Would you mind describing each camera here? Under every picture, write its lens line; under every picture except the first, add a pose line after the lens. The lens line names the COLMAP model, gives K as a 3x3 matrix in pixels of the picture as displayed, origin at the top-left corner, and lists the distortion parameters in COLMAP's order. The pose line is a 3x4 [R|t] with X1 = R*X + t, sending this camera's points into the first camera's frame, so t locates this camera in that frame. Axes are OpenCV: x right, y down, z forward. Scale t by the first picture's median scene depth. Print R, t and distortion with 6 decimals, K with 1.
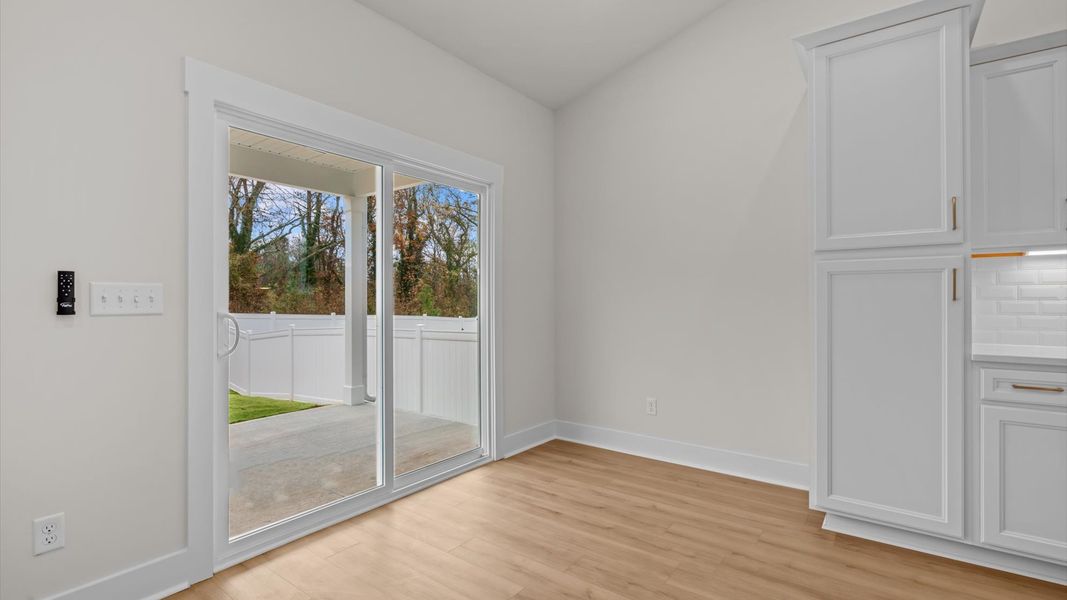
lens RADIAL K [[482.3, 0, 530.7], [0, 482.3, 299.0], [0, 0, 1]] dist [-0.001423, 0.001858]
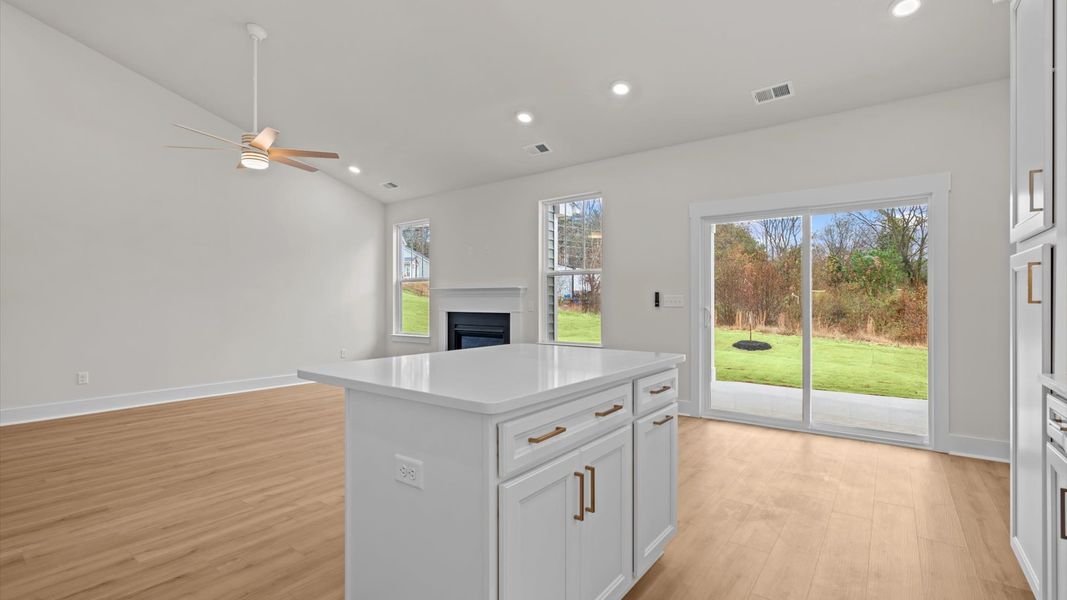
lens RADIAL K [[482.3, 0, 532.9], [0, 482.3, 301.8], [0, 0, 1]] dist [-0.001423, 0.001858]
pose [[-0.008056, 0.001868, -0.999966, 1.473461], [0.004673, 0.999987, 0.001831, -0.002610], [0.999957, -0.004658, -0.008065, 0.176779]]
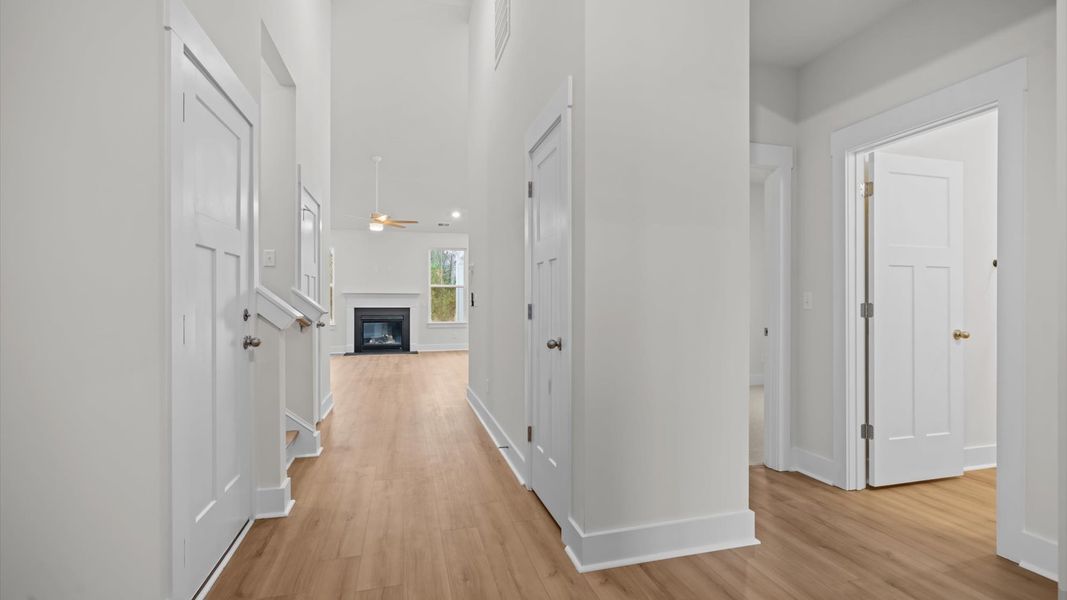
lens RADIAL K [[482.3, 0, 540.2], [0, 482.3, 298.2], [0, 0, 1]] dist [-0.001423, 0.001858]
pose [[0.797552, 0.005785, -0.603223, 2.673712], [-0.000809, 0.999963, 0.008520, -0.067974], [0.603250, -0.006307, 0.797527, -2.958505]]
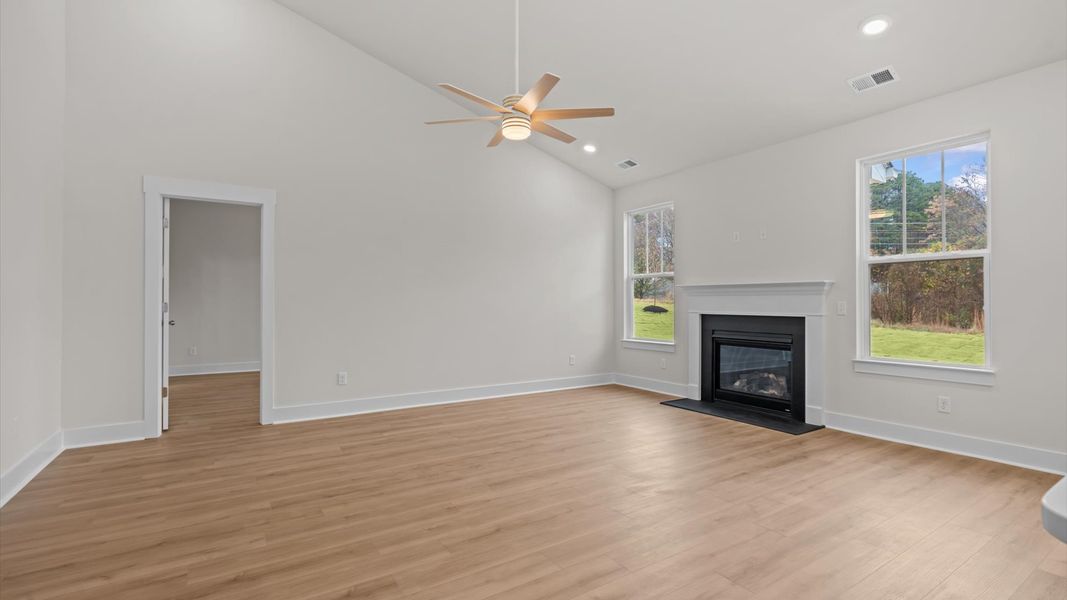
lens RADIAL K [[482.3, 0, 530.3], [0, 482.3, 299.2], [0, 0, 1]] dist [-0.001423, 0.001858]
pose [[-0.348794, -0.004258, -0.937190, 1.038229], [0.003311, 0.999978, -0.005776, -0.000097], [0.937193, -0.005118, -0.348773, -0.332505]]
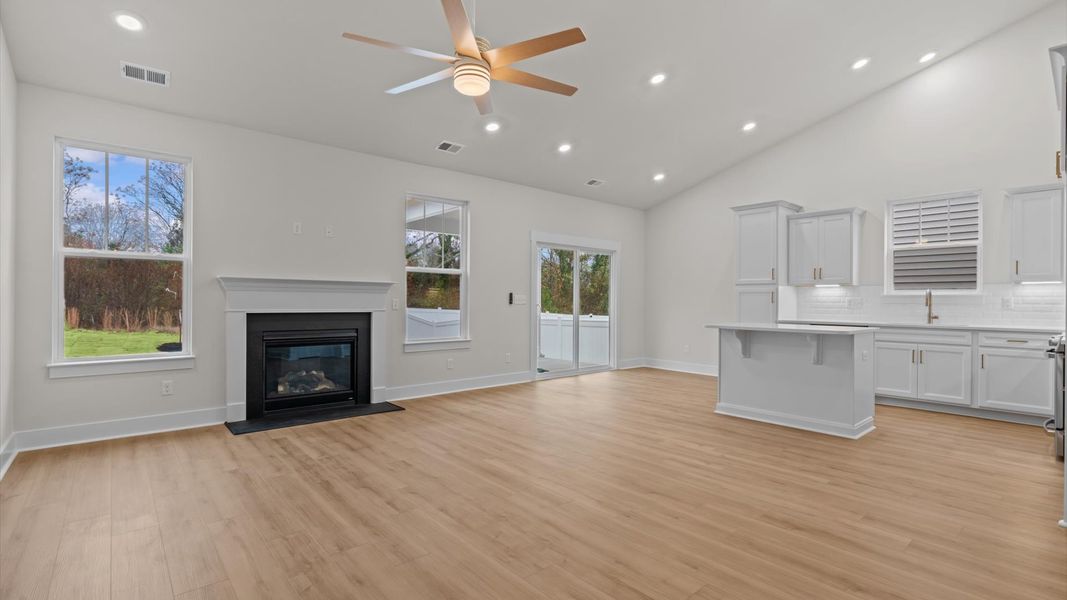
lens RADIAL K [[482.3, 0, 541.2], [0, 482.3, 302.4], [0, 0, 1]] dist [-0.001423, 0.001858]
pose [[0.980017, 0.010016, -0.198659, 0.049153], [-0.008704, 0.999934, 0.007477, -0.006025], [0.198721, -0.005598, 0.980040, -2.032178]]
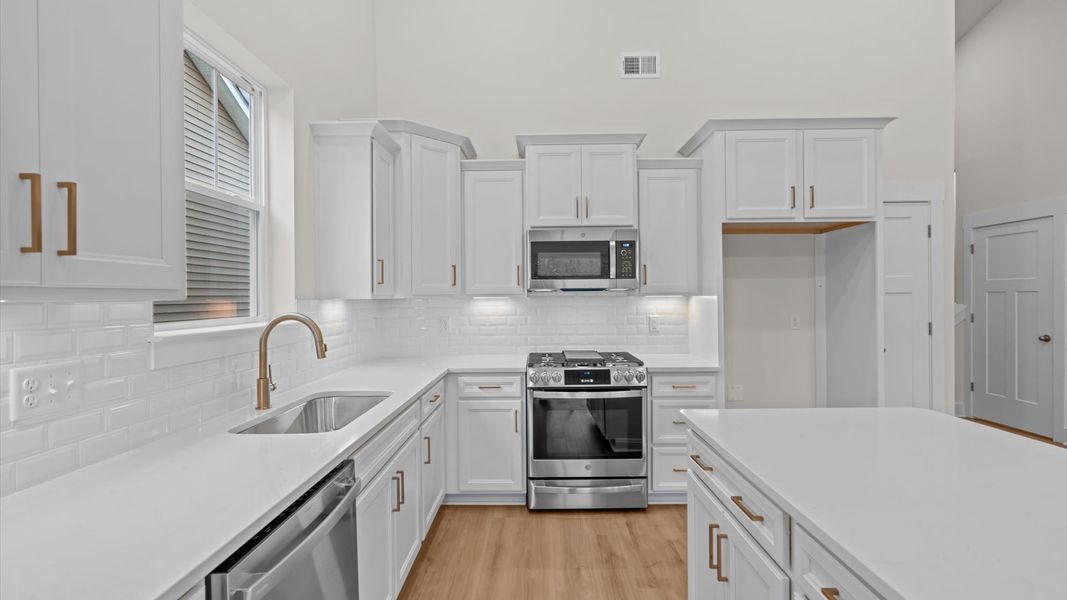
lens RADIAL K [[482.3, 0, 534.8], [0, 482.3, 297.0], [0, 0, 1]] dist [-0.001423, 0.001858]
pose [[-0.589866, 0.003066, 0.807495, 0.488183], [0.001607, 0.999995, -0.002622, -0.093077], [-0.807500, -0.000249, -0.589868, 0.805828]]
